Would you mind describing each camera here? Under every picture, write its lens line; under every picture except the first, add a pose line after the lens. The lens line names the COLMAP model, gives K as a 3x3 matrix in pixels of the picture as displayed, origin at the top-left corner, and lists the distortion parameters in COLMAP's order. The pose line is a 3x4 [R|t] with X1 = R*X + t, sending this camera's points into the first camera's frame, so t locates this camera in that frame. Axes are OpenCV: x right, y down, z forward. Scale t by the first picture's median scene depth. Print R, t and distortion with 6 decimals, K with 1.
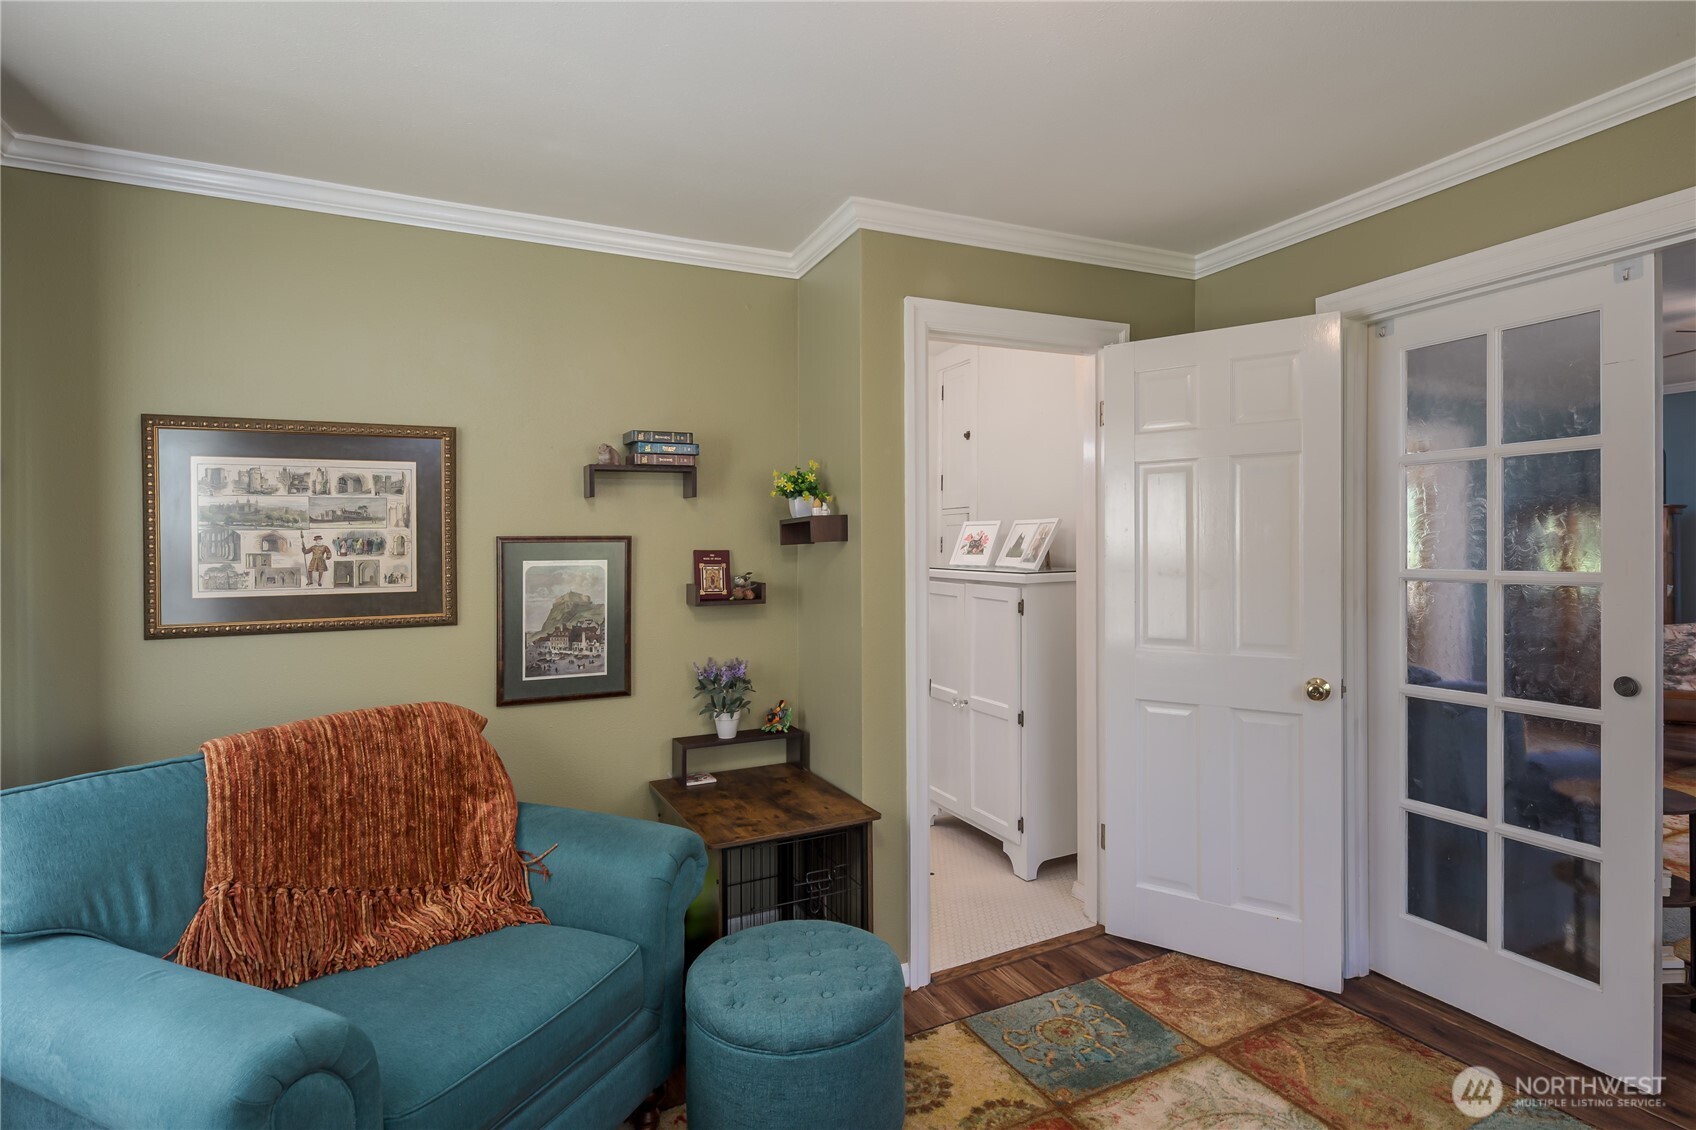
lens RADIAL K [[830.6, 0, 848.0], [0, 830.6, 565.0], [0, 0, 1]] dist [-0.001231, -0.001203]
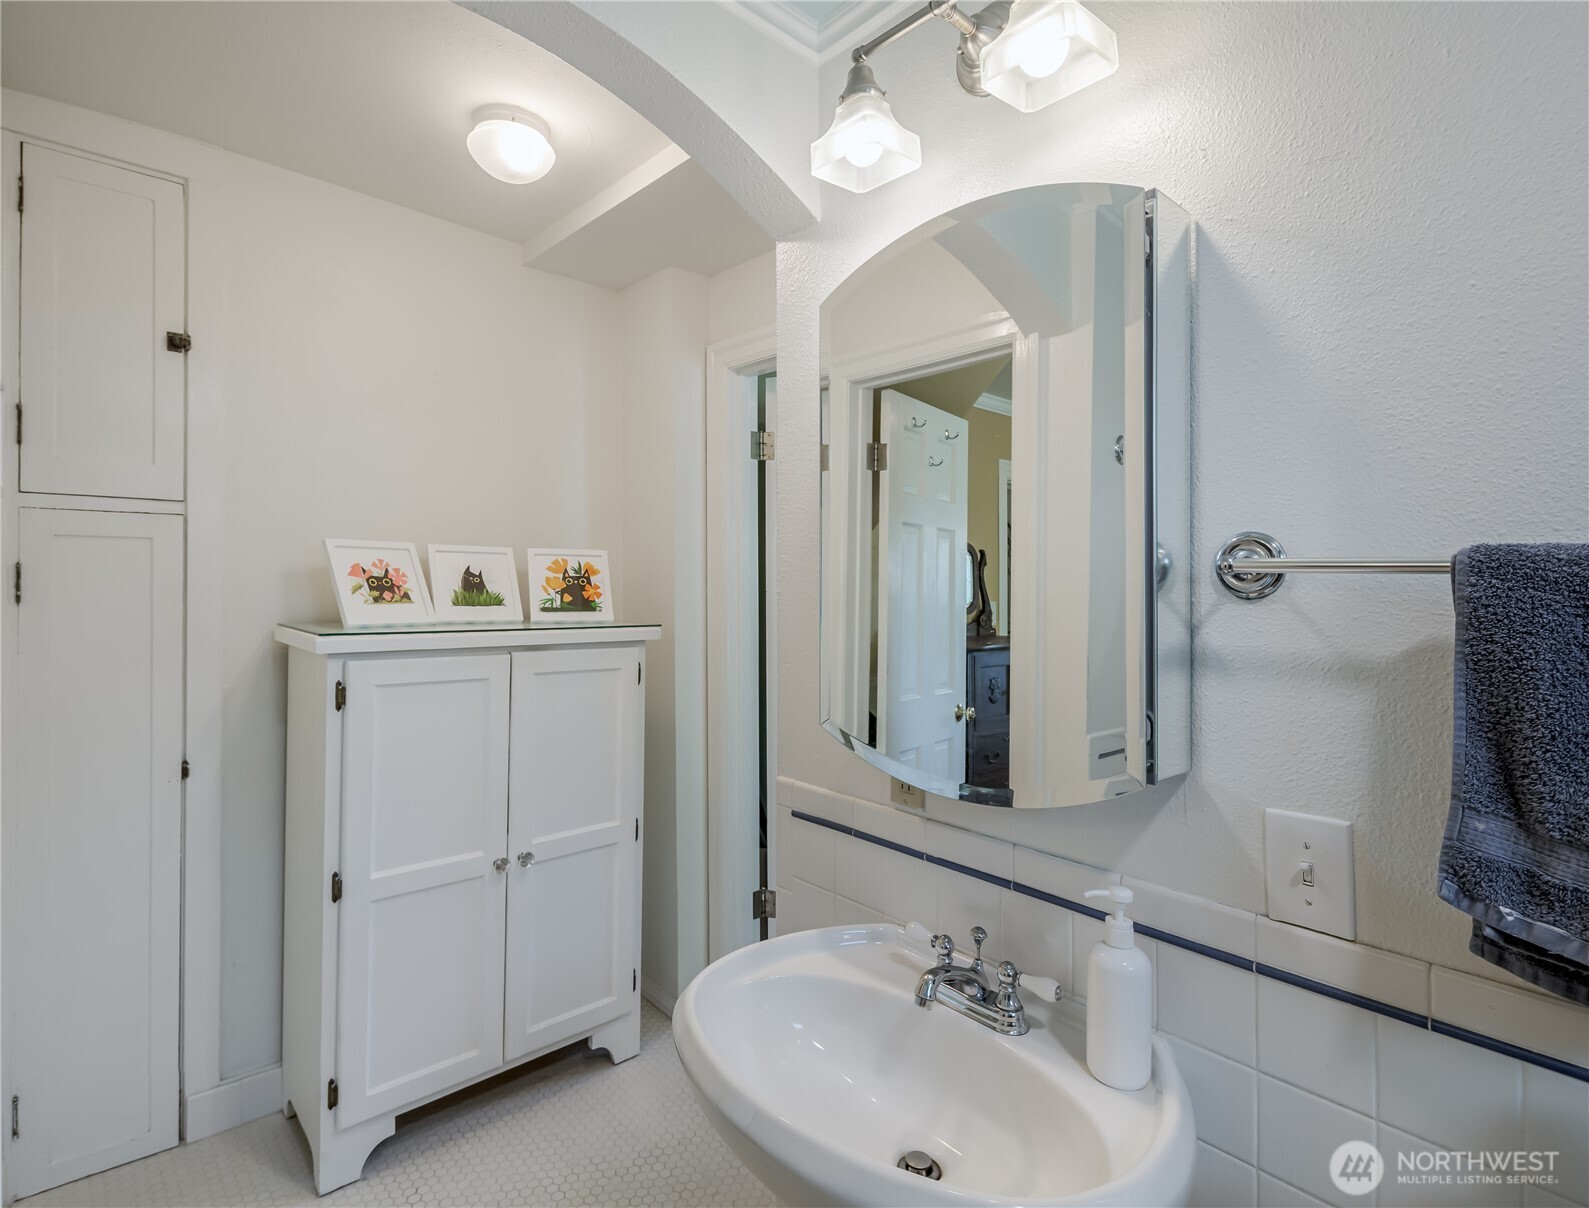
lens RADIAL K [[813.3, 0, 795.5], [0, 813.3, 565.1], [0, 0, 1]] dist [0.001981, 0.000243]
pose [[-0.284310, 0.014594, 0.958621, -0.470666], [0.010036, 0.999875, -0.012246, -0.030970], [-0.958680, 0.006139, -0.284420, 0.993619]]
